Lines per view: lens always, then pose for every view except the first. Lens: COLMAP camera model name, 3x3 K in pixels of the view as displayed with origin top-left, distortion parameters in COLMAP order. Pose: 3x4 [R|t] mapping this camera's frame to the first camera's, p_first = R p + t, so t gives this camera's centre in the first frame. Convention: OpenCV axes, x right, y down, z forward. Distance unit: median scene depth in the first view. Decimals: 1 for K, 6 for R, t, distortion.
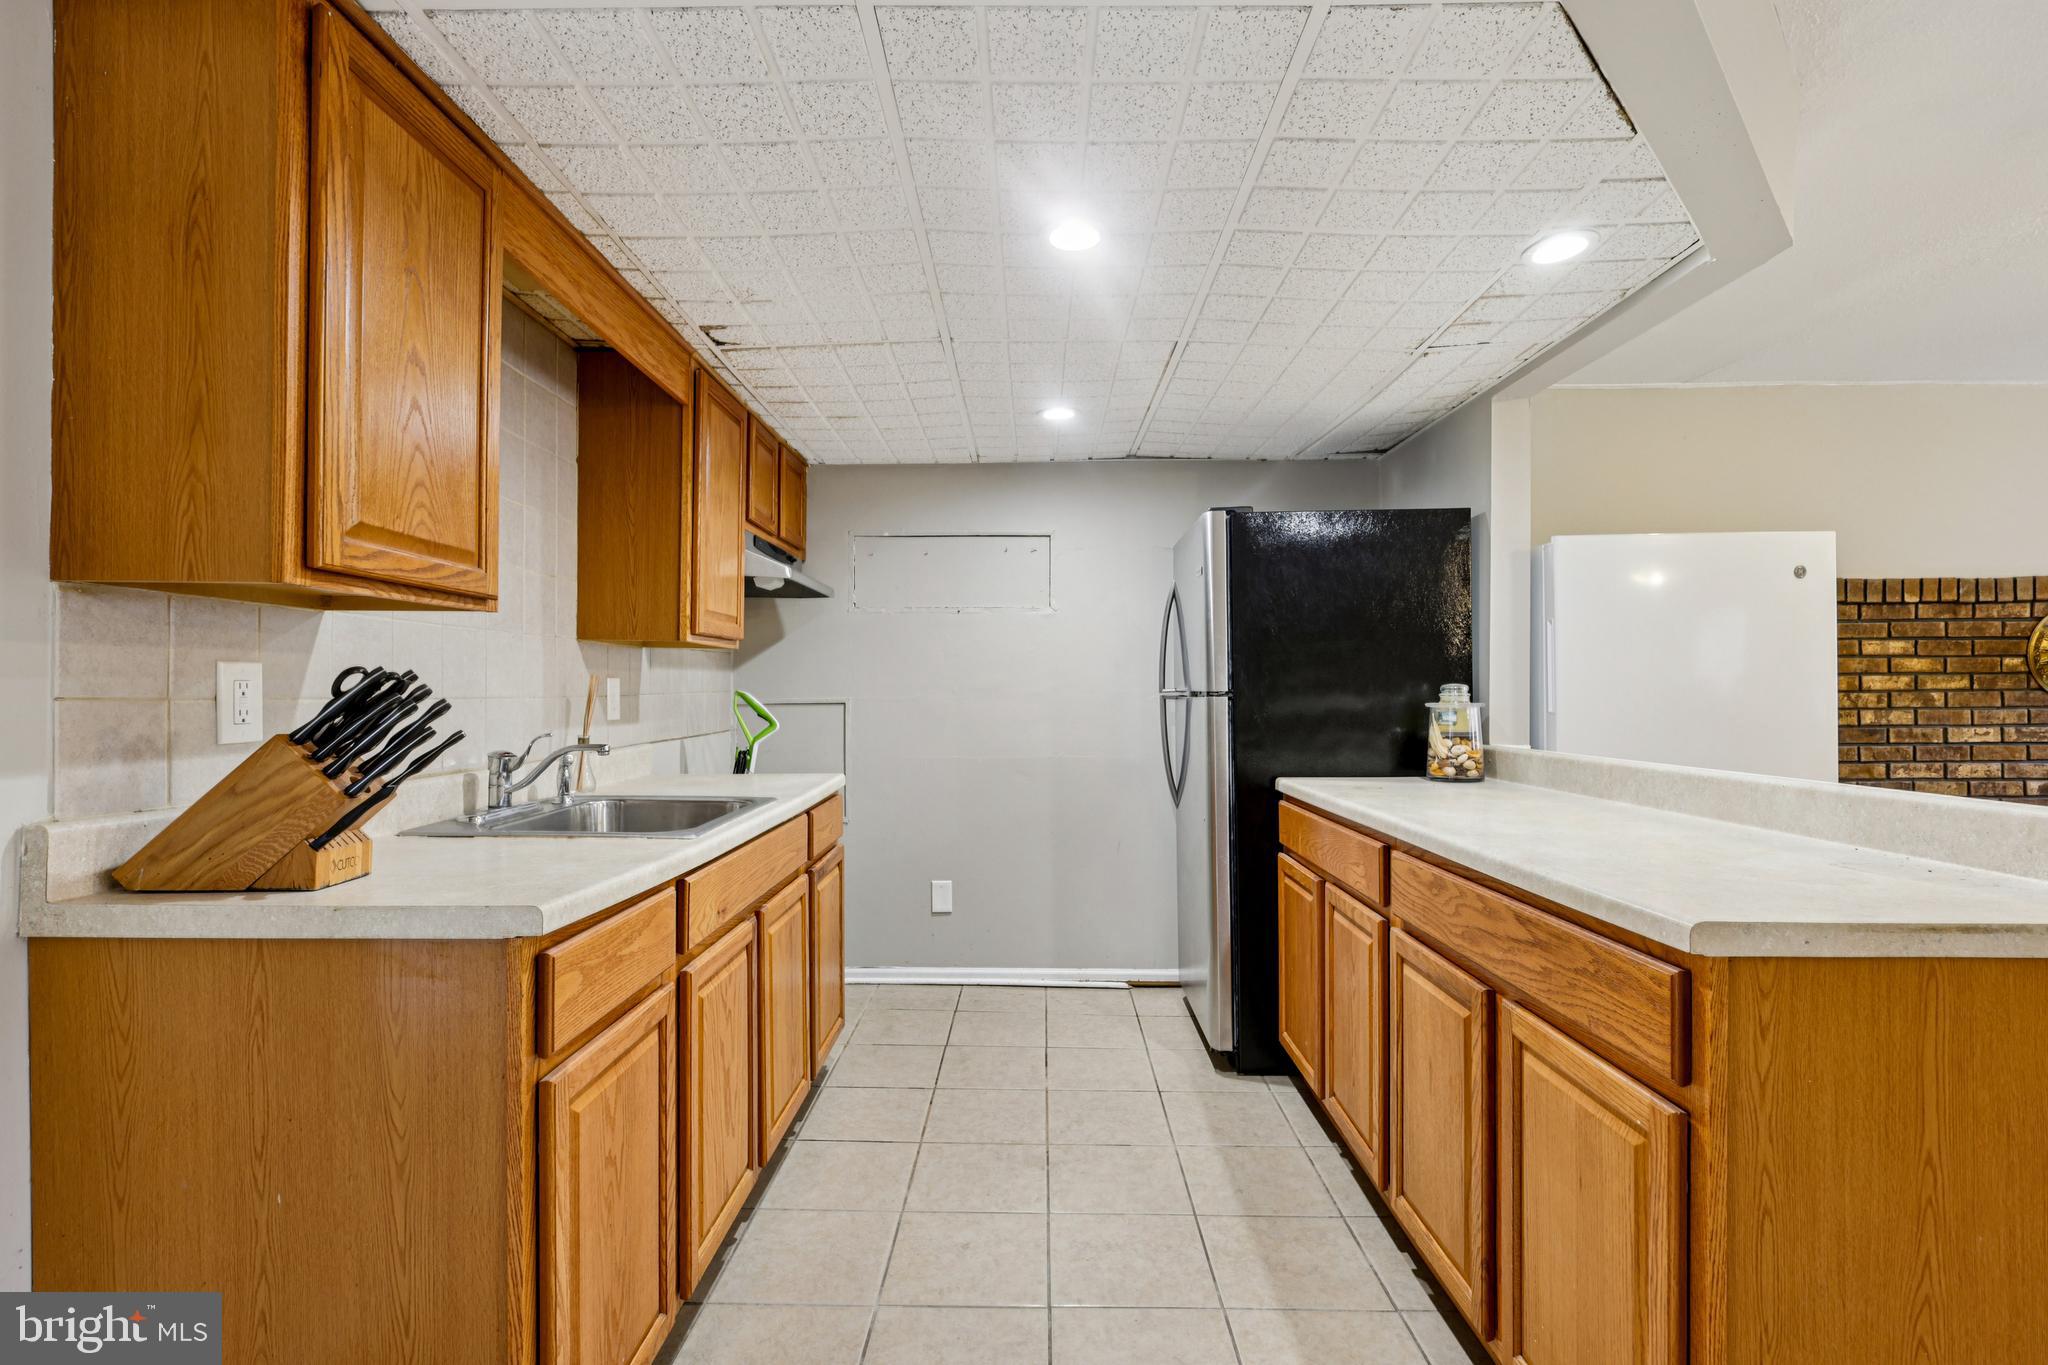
lens RADIAL K [[948.2, 0, 1024.0], [0, 948.2, 682.5], [0, 0, 1]] dist [-0.000140, 0.000778]
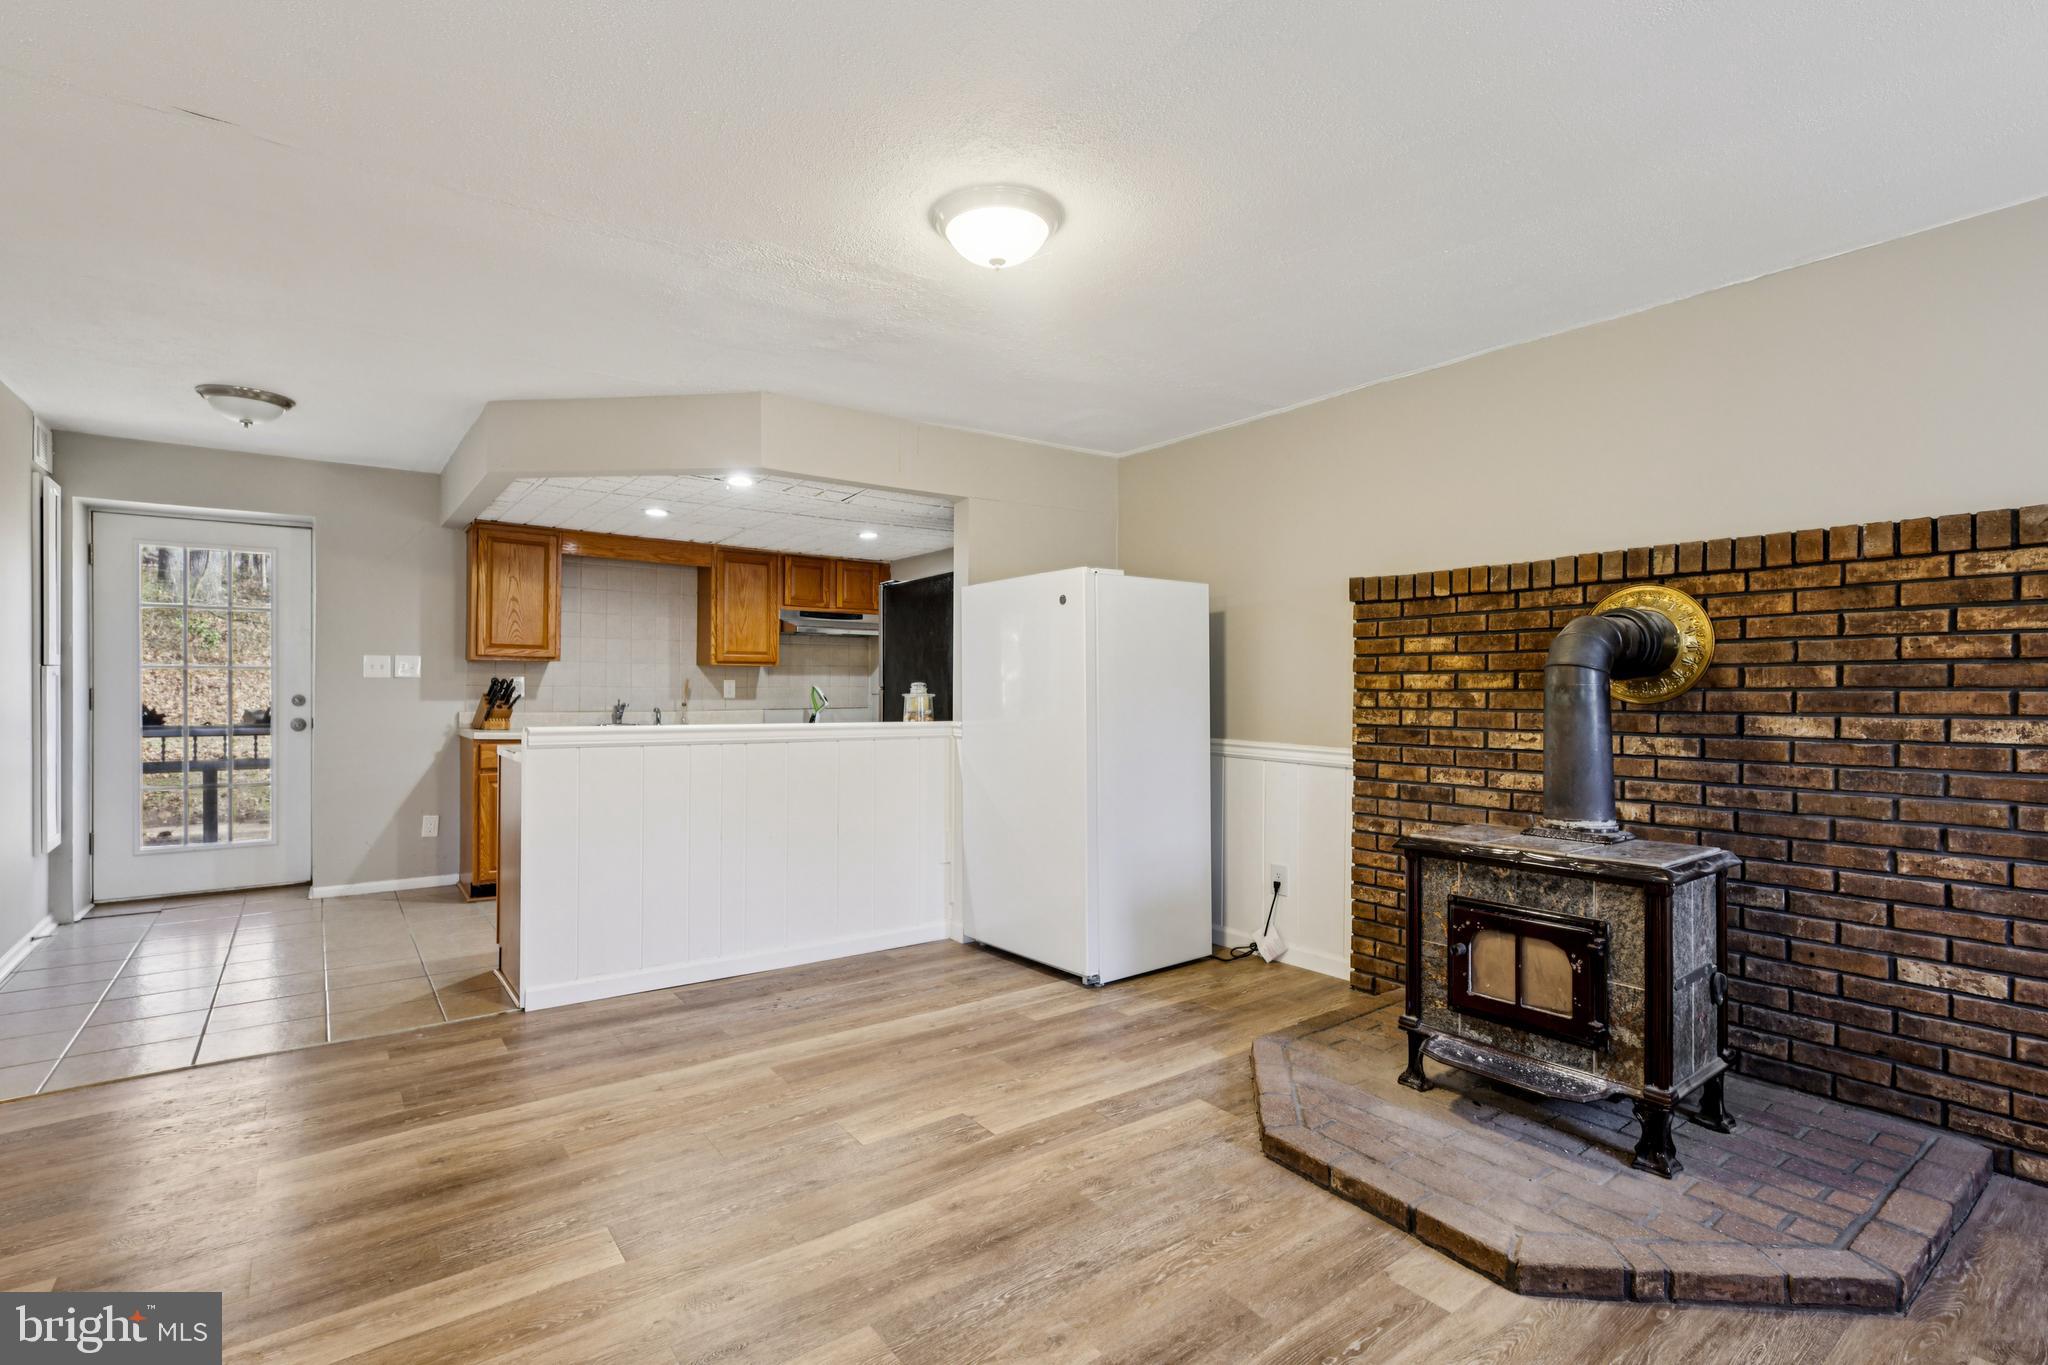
lens RADIAL K [[948.2, 0, 1024.0], [0, 948.2, 682.5], [0, 0, 1]] dist [-0.000140, 0.000778]
pose [[0.612337, 0.000351, -0.790596, 1.415434], [0.000338, 1.000000, 0.000706, 0.000188], [0.790597, -0.000700, 0.612337, 0.097538]]
